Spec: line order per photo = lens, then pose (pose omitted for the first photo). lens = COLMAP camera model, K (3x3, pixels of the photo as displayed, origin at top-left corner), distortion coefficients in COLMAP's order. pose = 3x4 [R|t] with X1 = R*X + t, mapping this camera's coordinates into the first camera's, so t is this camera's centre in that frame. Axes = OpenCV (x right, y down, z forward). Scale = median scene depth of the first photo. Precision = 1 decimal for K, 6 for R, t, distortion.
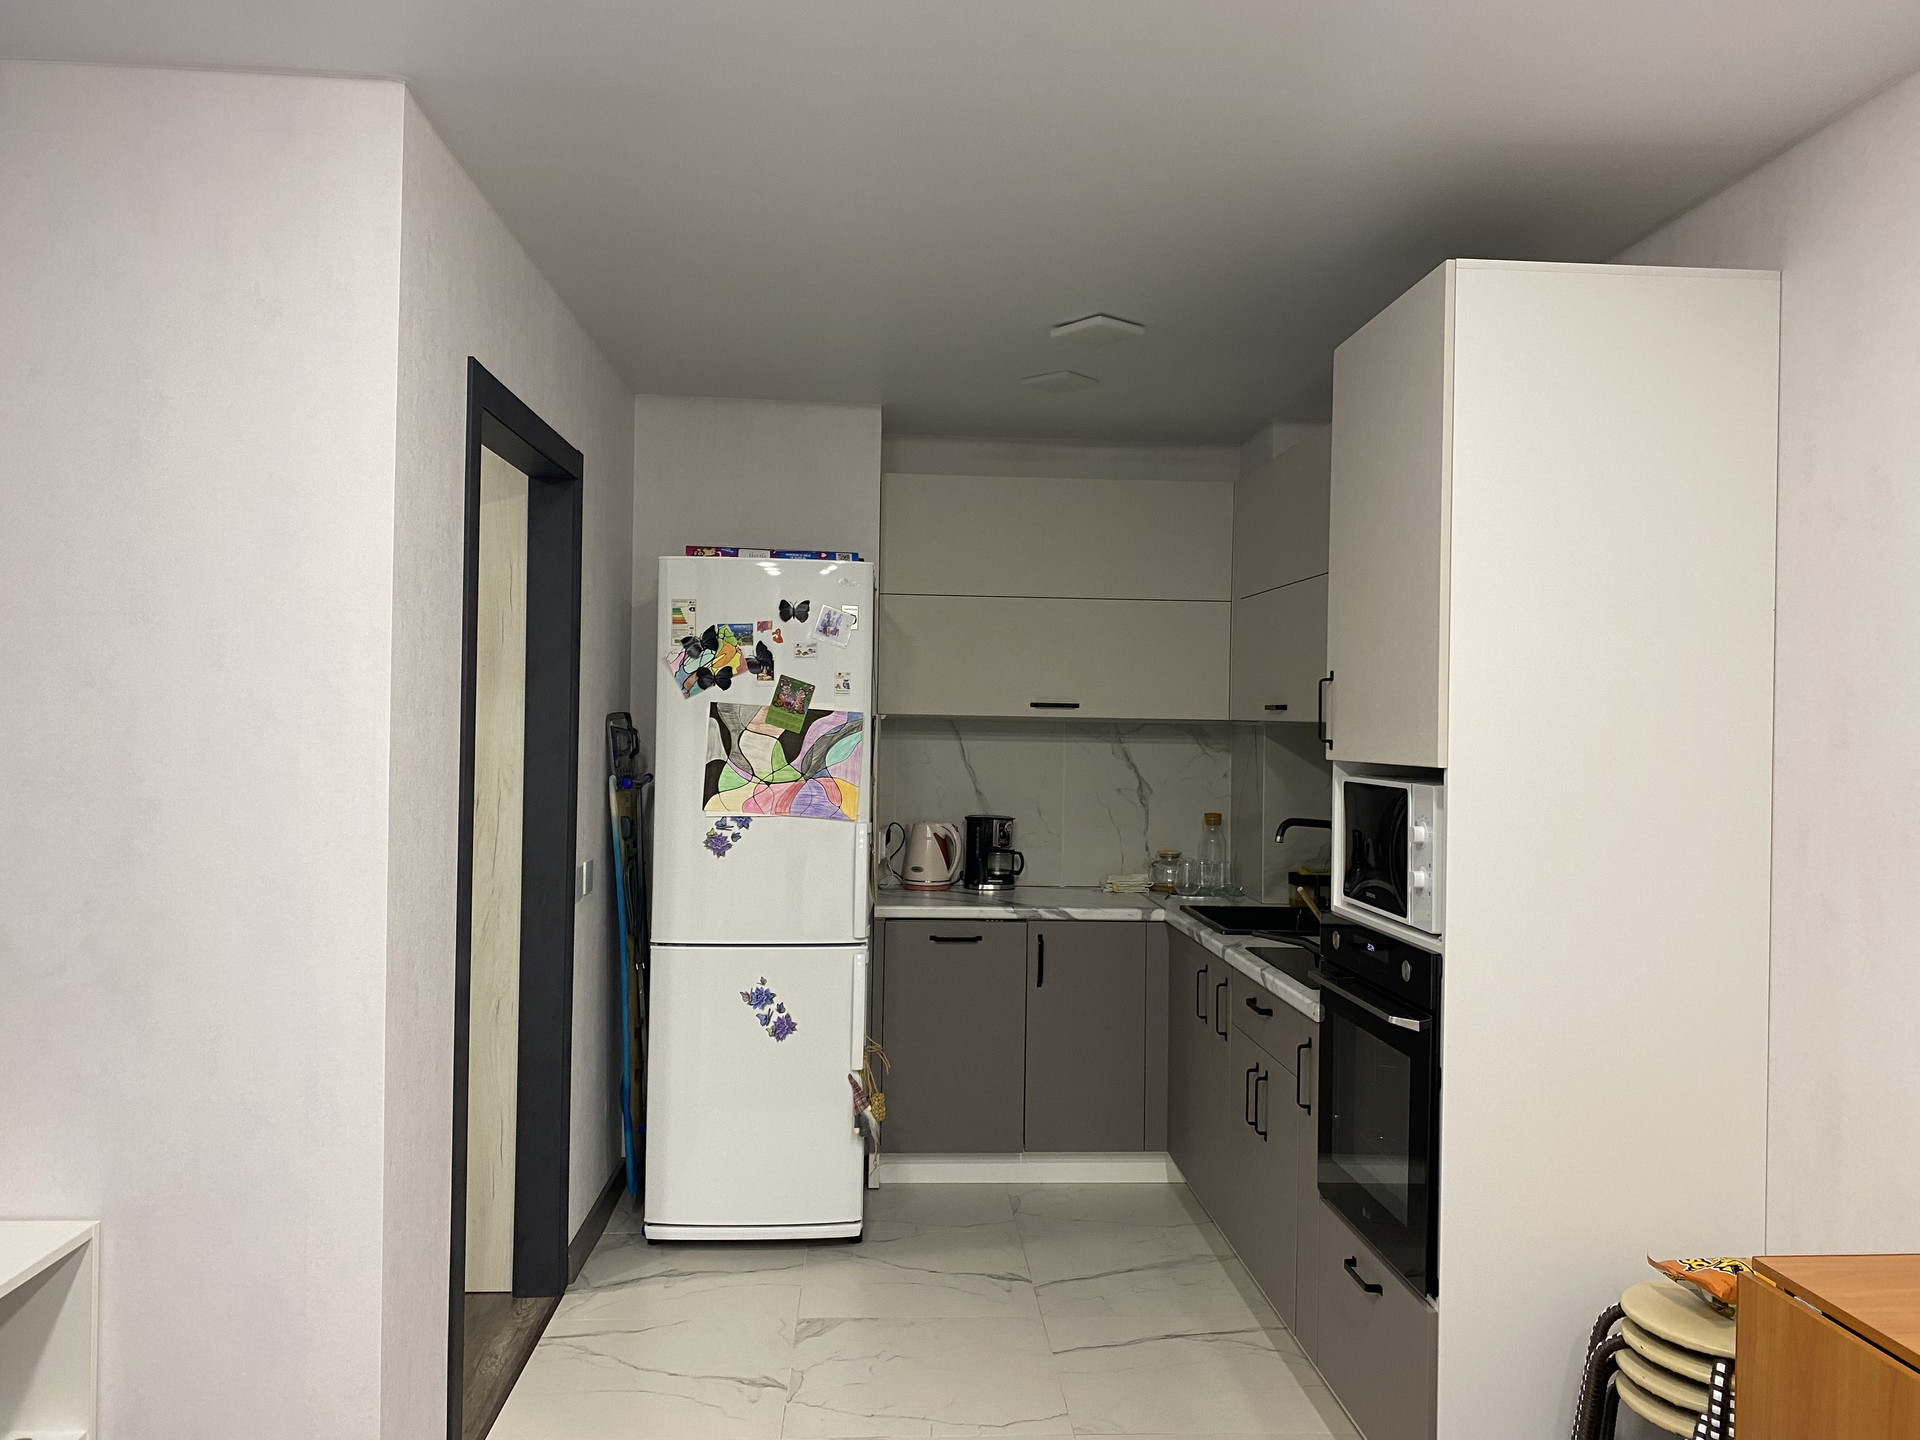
lens RADIAL K [[1451.9, 0, 963.6], [0, 1451.9, 706.2], [0, 0, 1]] dist [0.025895, -0.030422]
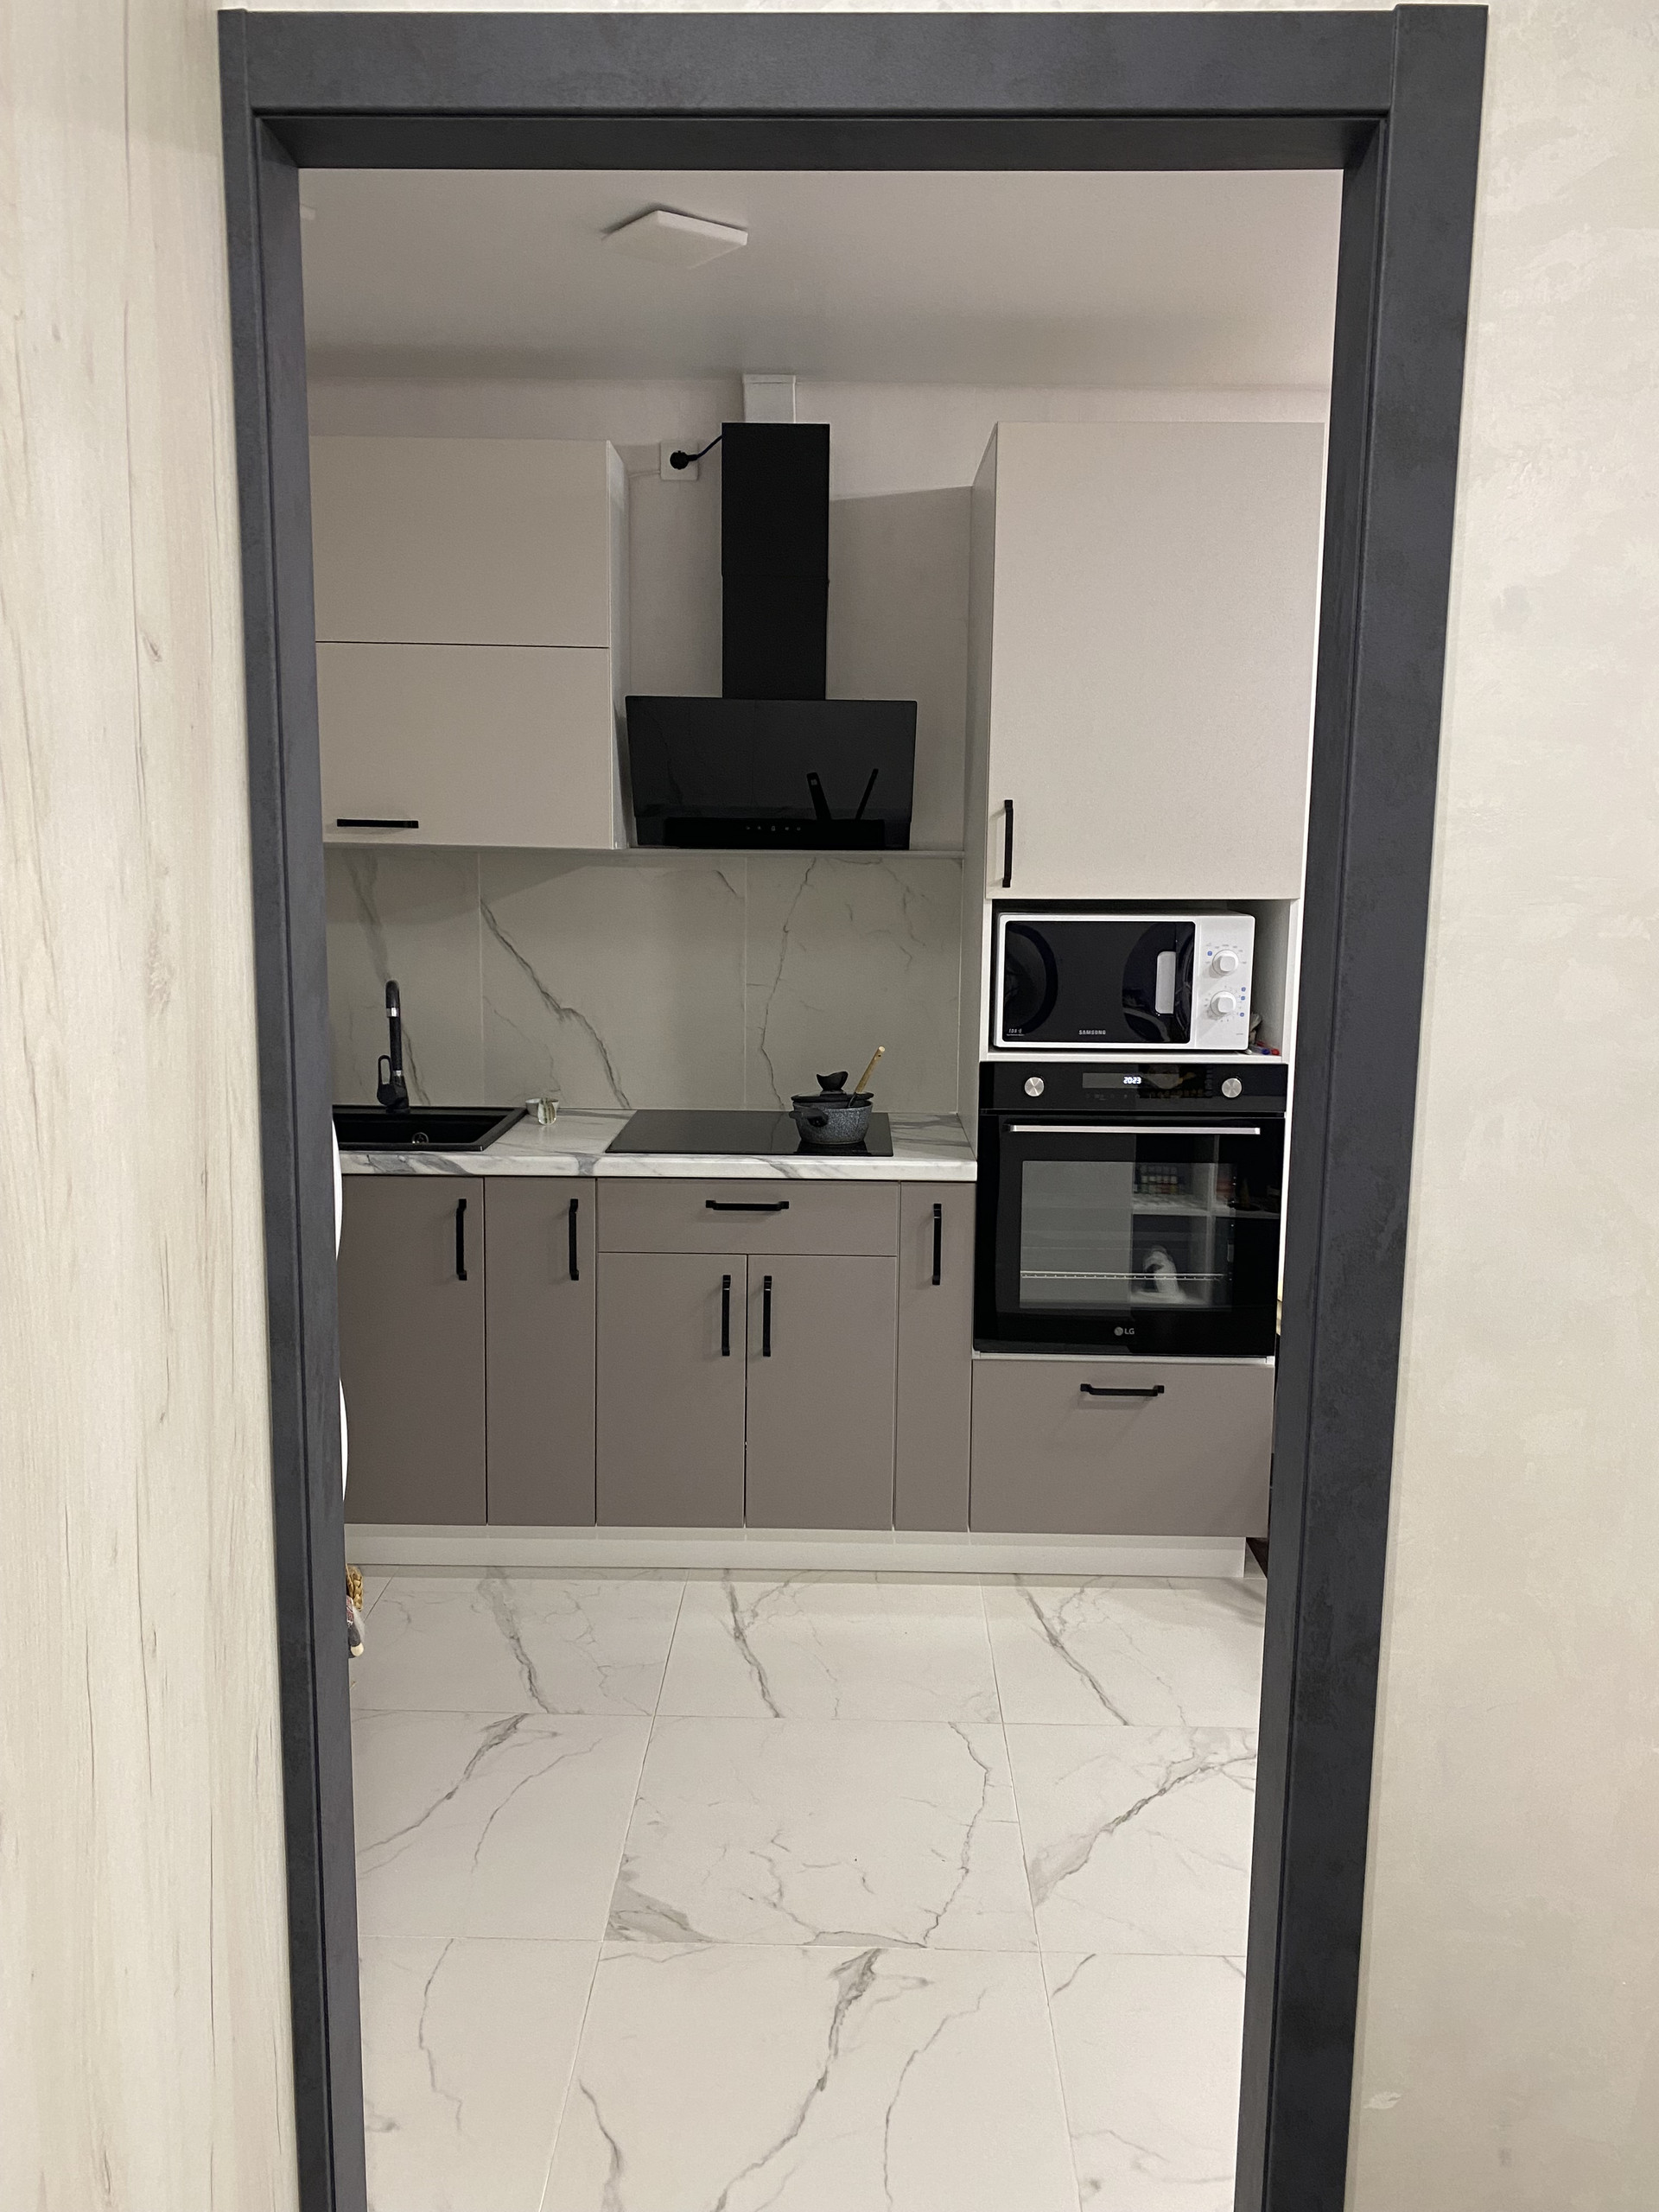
lens RADIAL K [[1672.7, 0, 828.5], [0, 1672.7, 1085.9], [0, 0, 1]] dist [0.025895, -0.030422]
pose [[0.087178, -0.165464, 0.982355, -0.574466], [-0.019029, 0.985653, 0.167709, -0.014892], [-0.996011, -0.033314, 0.082779, 0.722965]]
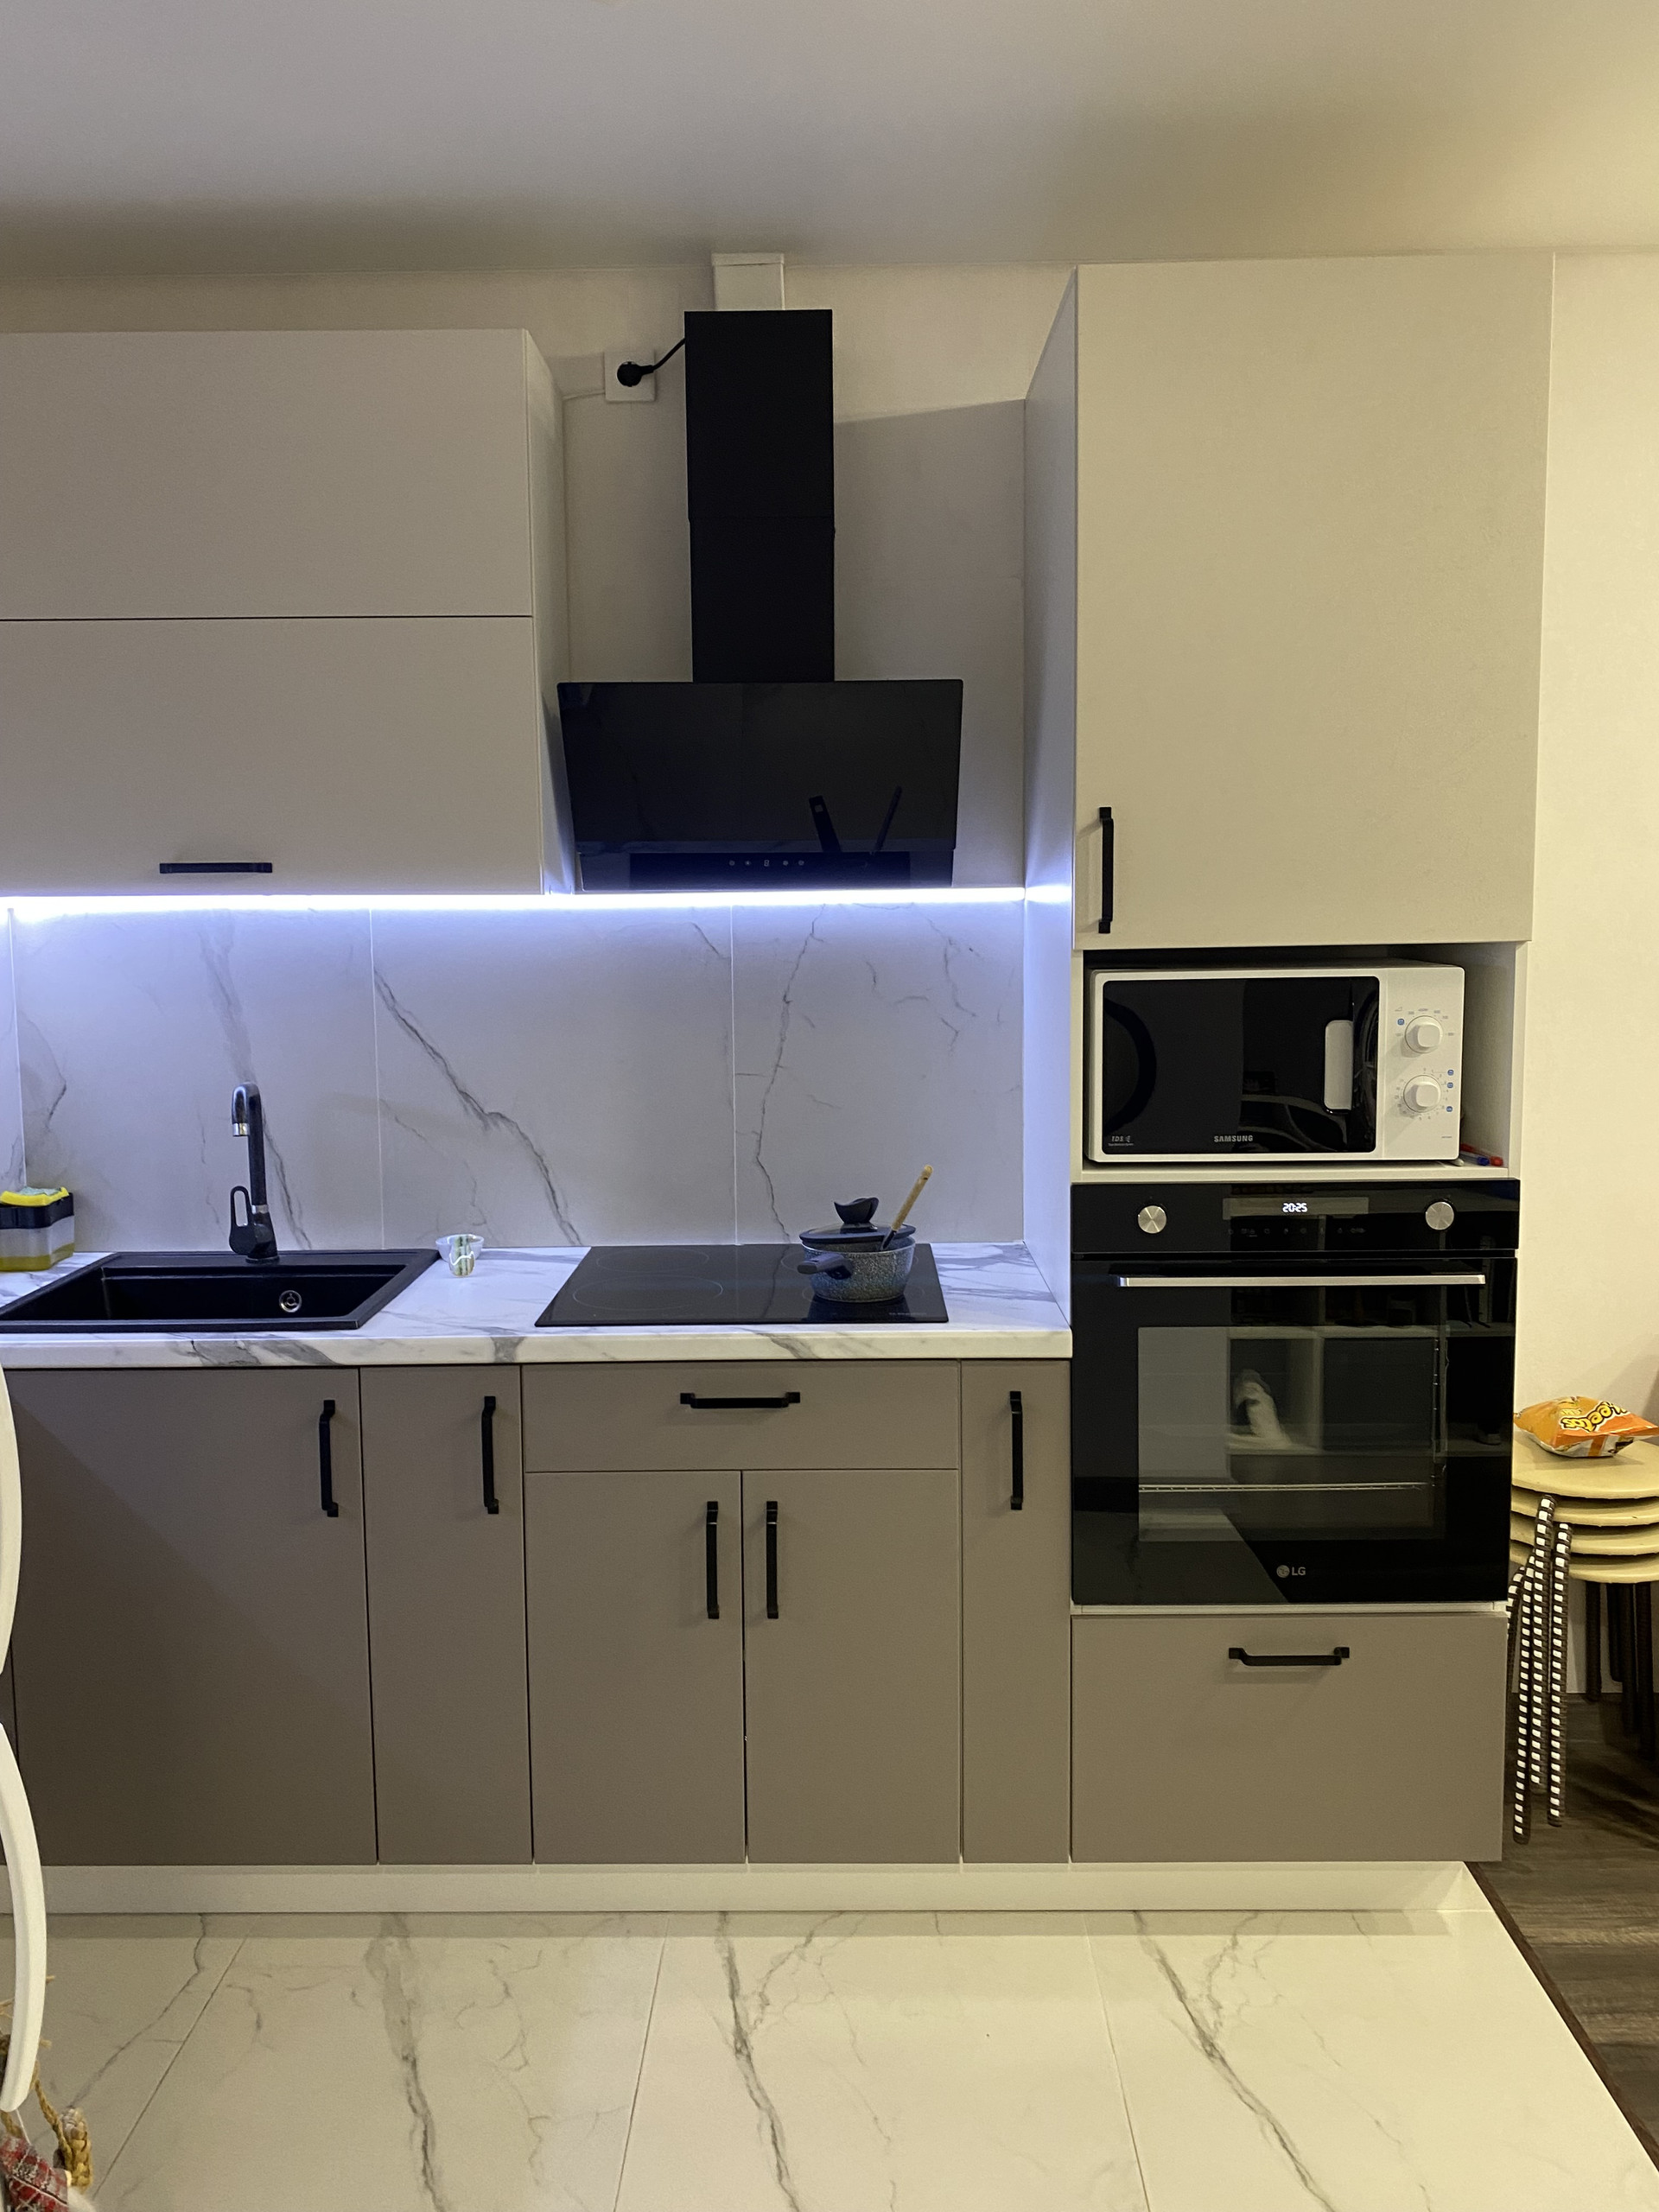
lens RADIAL K [[1672.7, 0, 824.1], [0, 1672.7, 1094.8], [0, 0, 1]] dist [0.025895, -0.030422]
pose [[0.087385, -0.135603, 0.986902, -0.342133], [0.004088, 0.990732, 0.135767, 0.000489], [-0.996166, -0.007830, 0.087130, 0.749744]]
